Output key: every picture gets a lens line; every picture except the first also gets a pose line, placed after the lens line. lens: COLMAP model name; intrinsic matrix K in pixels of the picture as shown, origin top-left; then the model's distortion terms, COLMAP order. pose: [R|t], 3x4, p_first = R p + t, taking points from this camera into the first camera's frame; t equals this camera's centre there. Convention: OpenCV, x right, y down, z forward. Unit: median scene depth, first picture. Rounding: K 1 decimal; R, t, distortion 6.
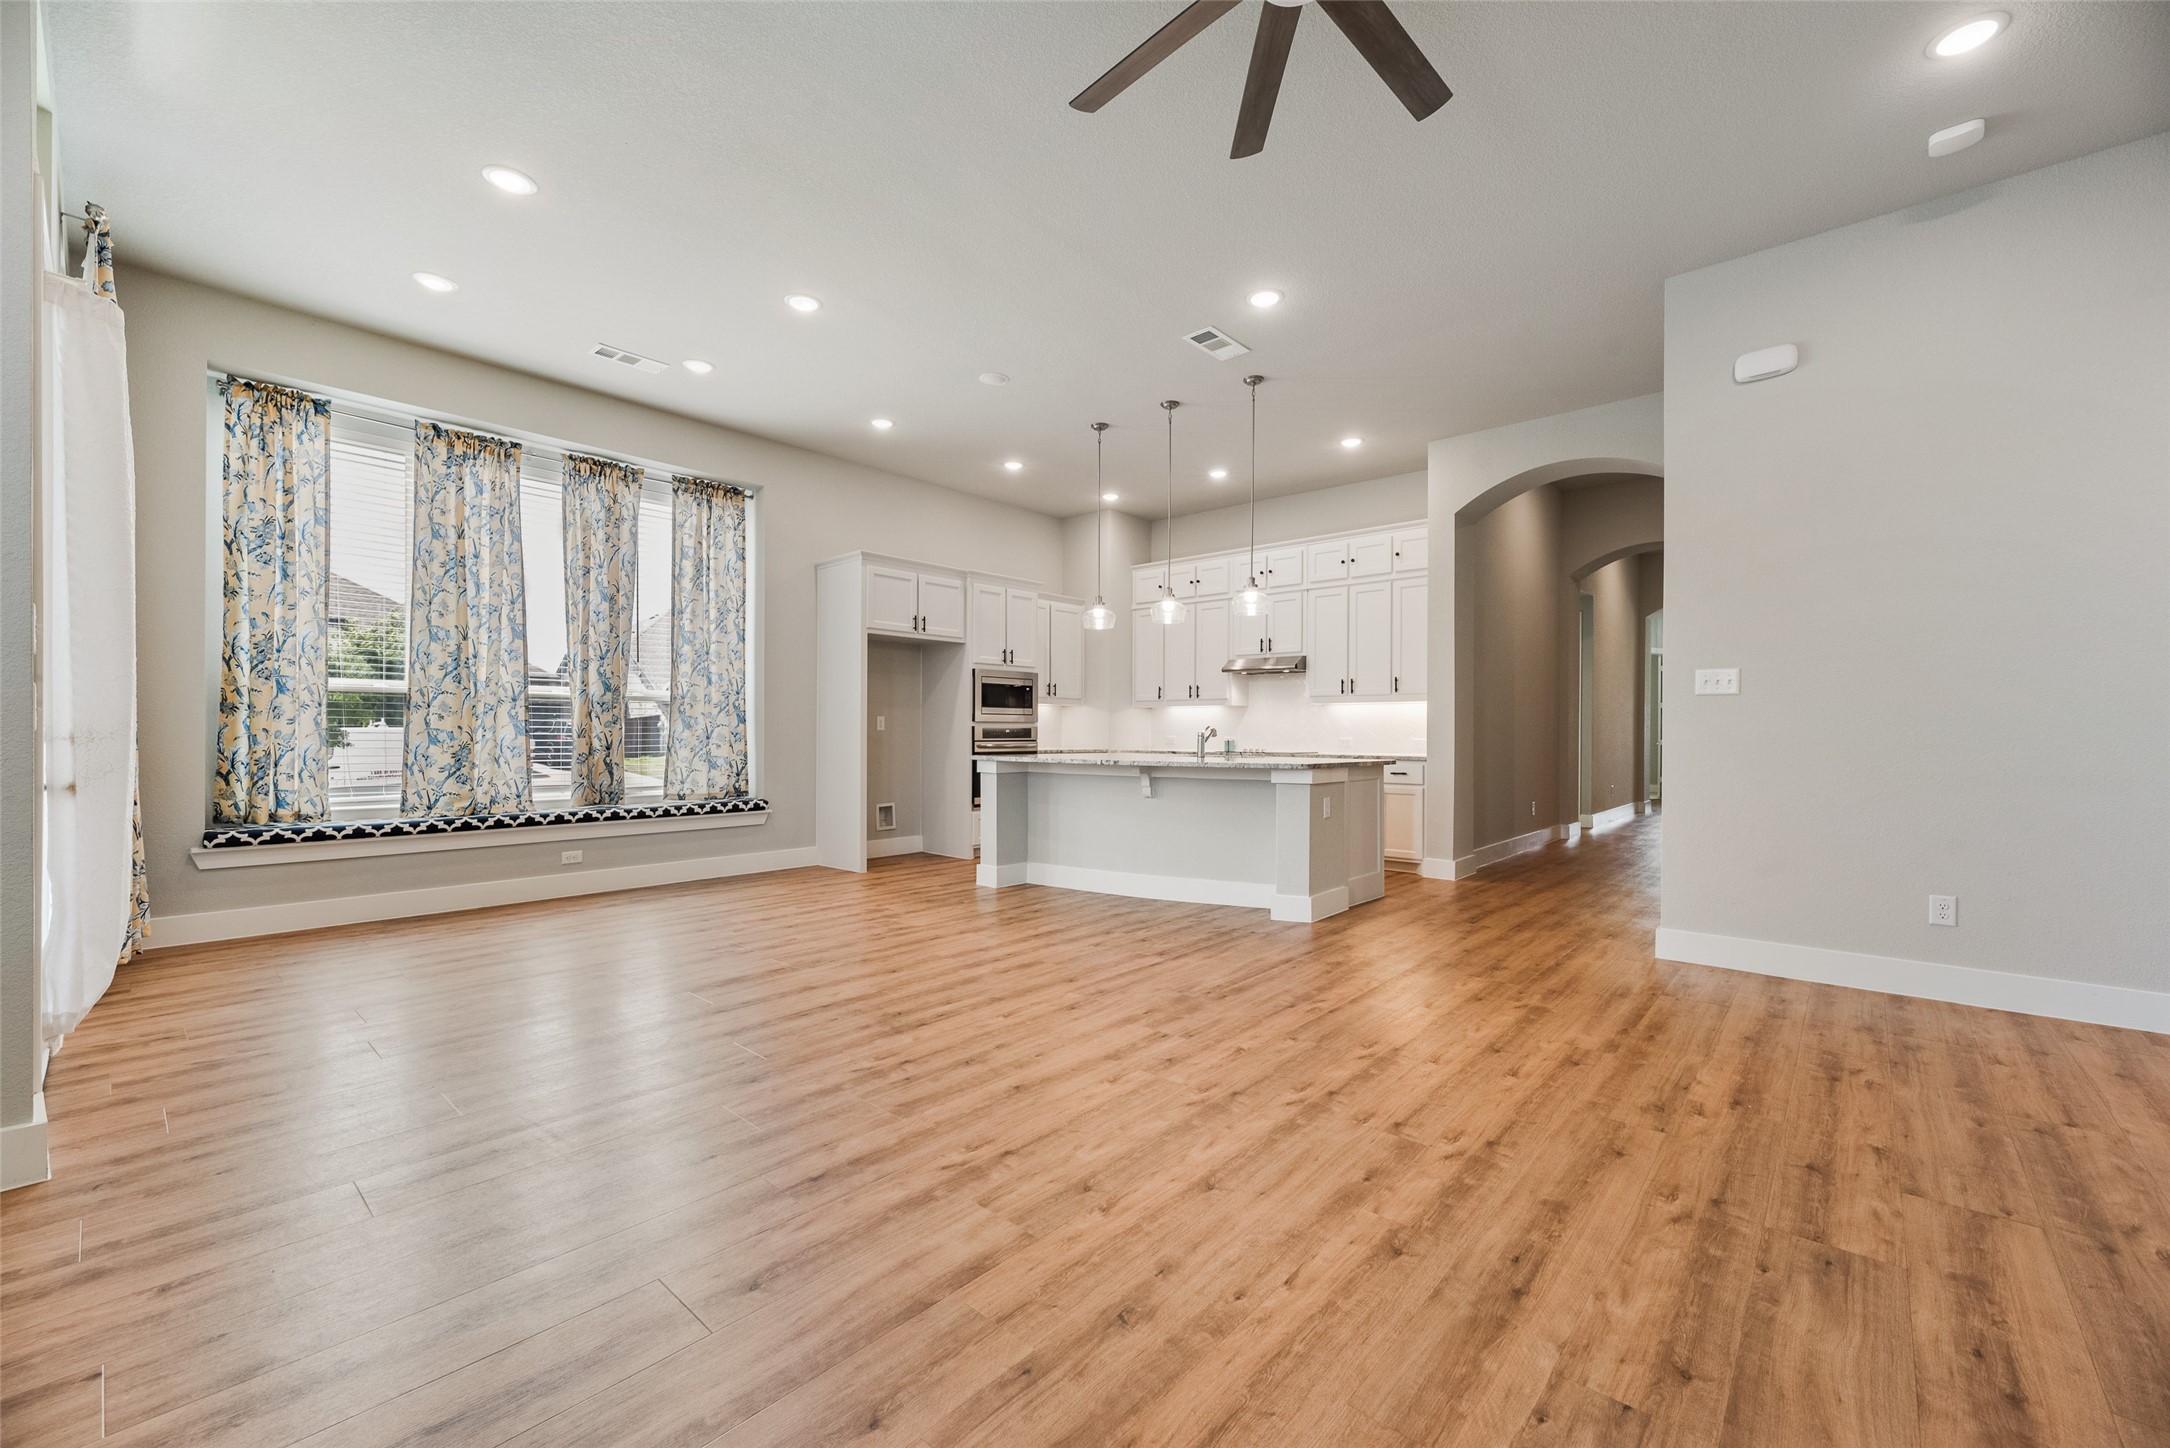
lens RADIAL K [[878.3, 0, 1093.5], [0, 878.3, 742.4], [0, 0, 1]] dist [0.004234, -0.000777]
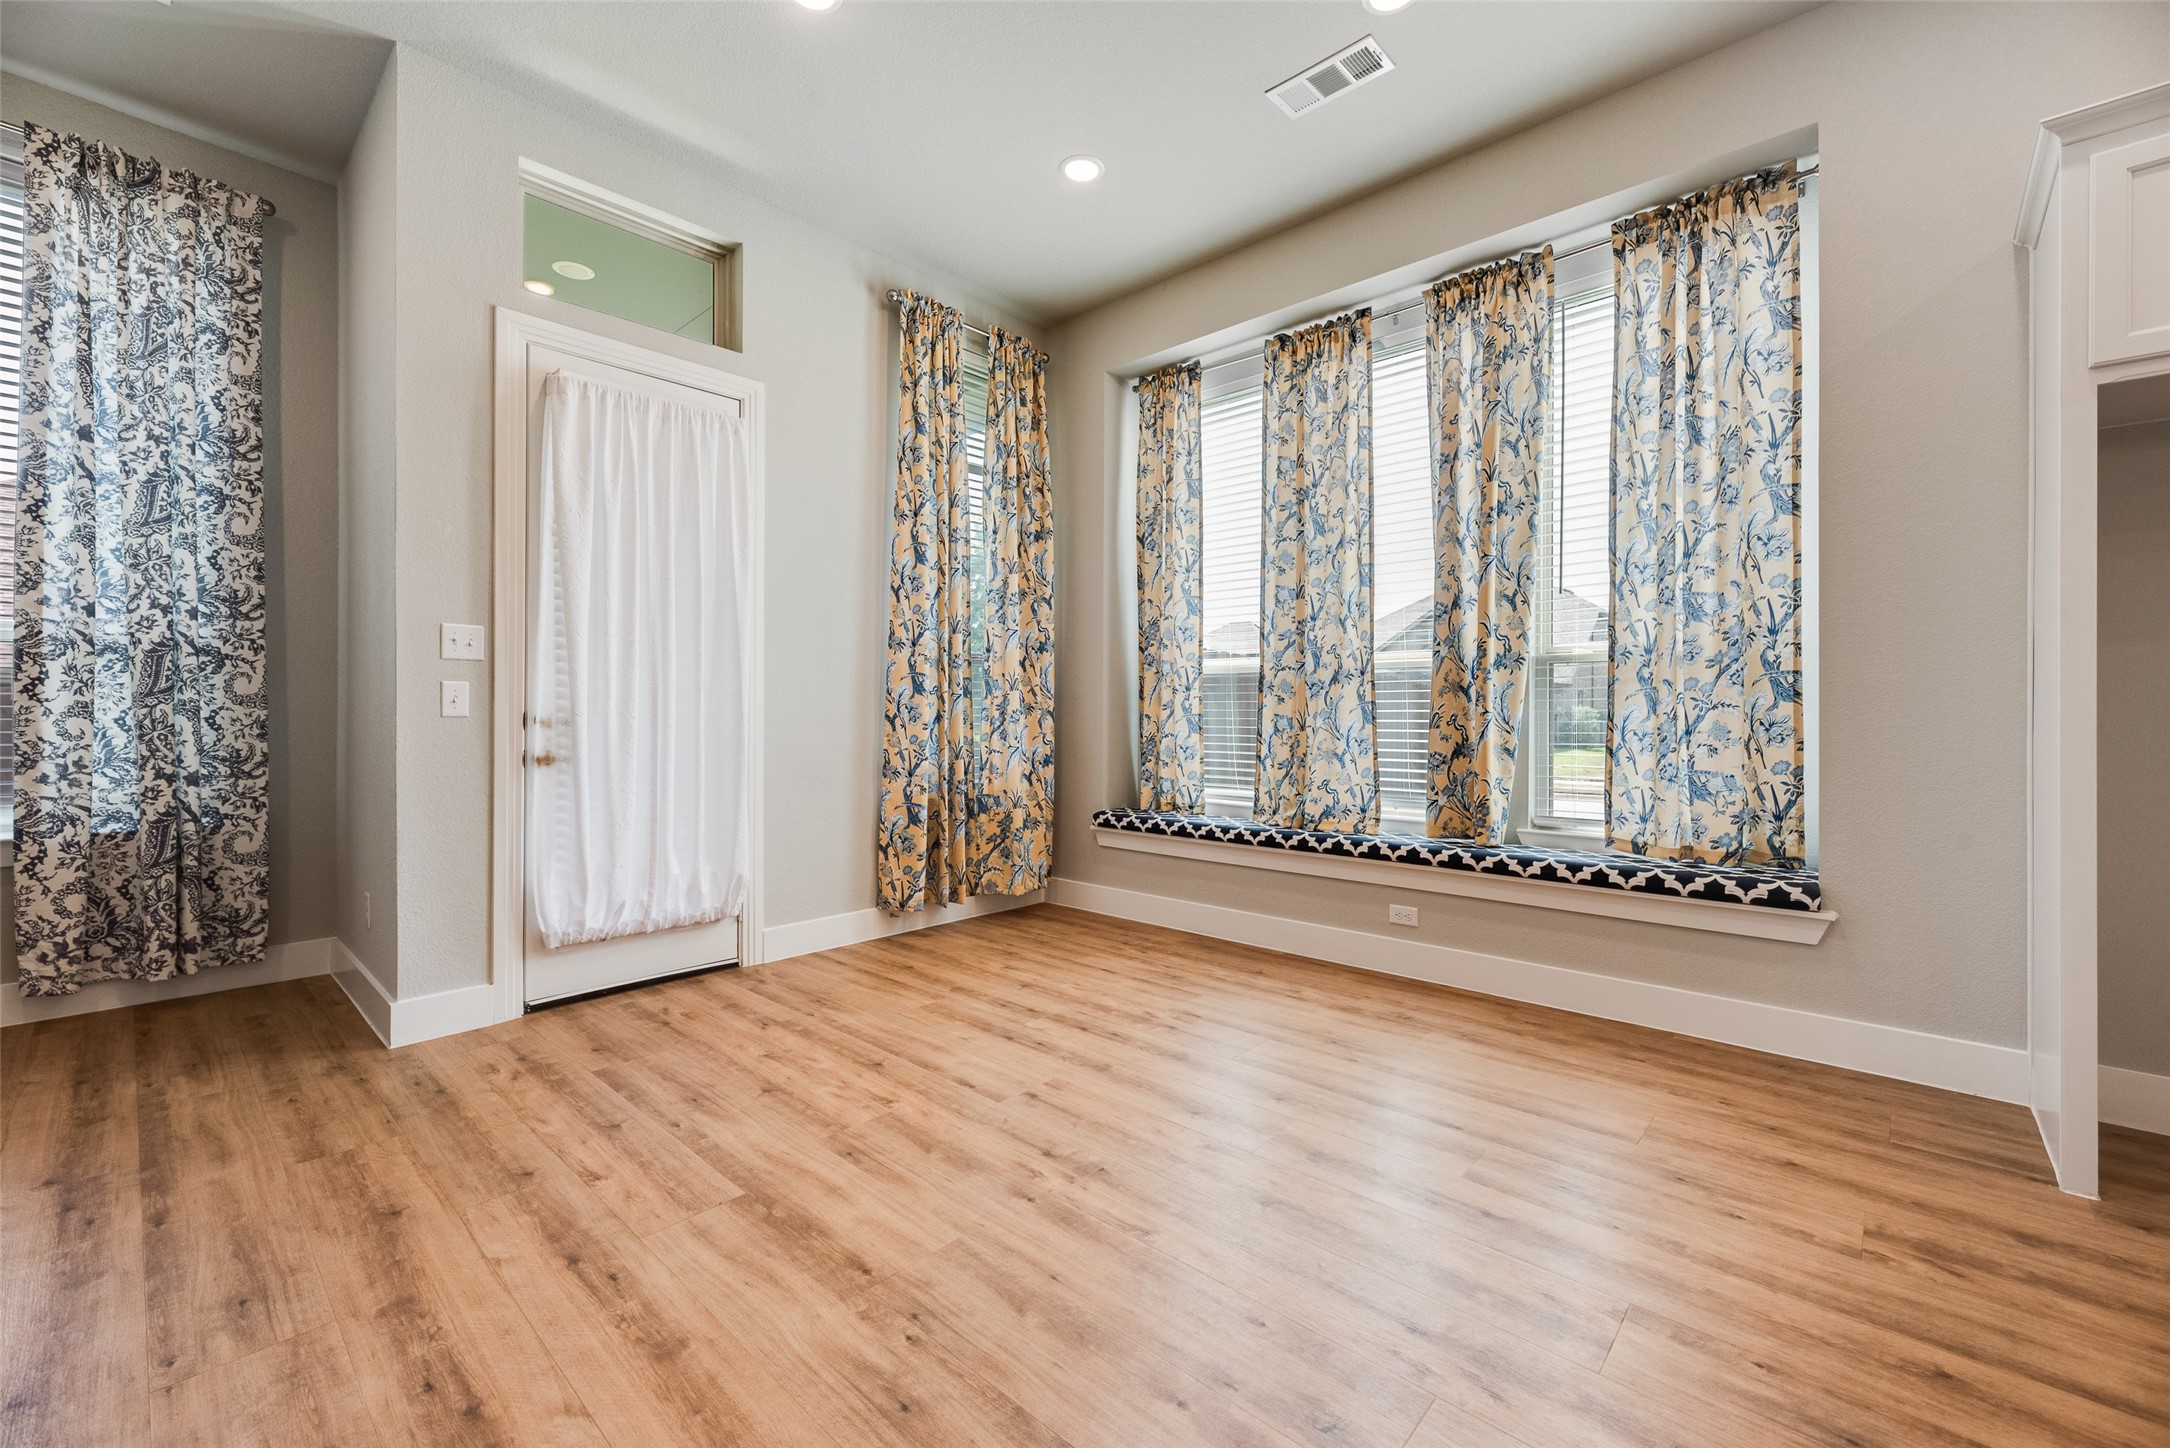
lens RADIAL K [[878.3, 0, 1076.7], [0, 878.3, 709.6], [0, 0, 1]] dist [0.004234, -0.000777]
pose [[-0.024833, -0.007762, -0.999661, 0.053682], [-0.014256, 0.999871, -0.007410, -0.010668], [0.999590, 0.014067, -0.024941, 0.805349]]
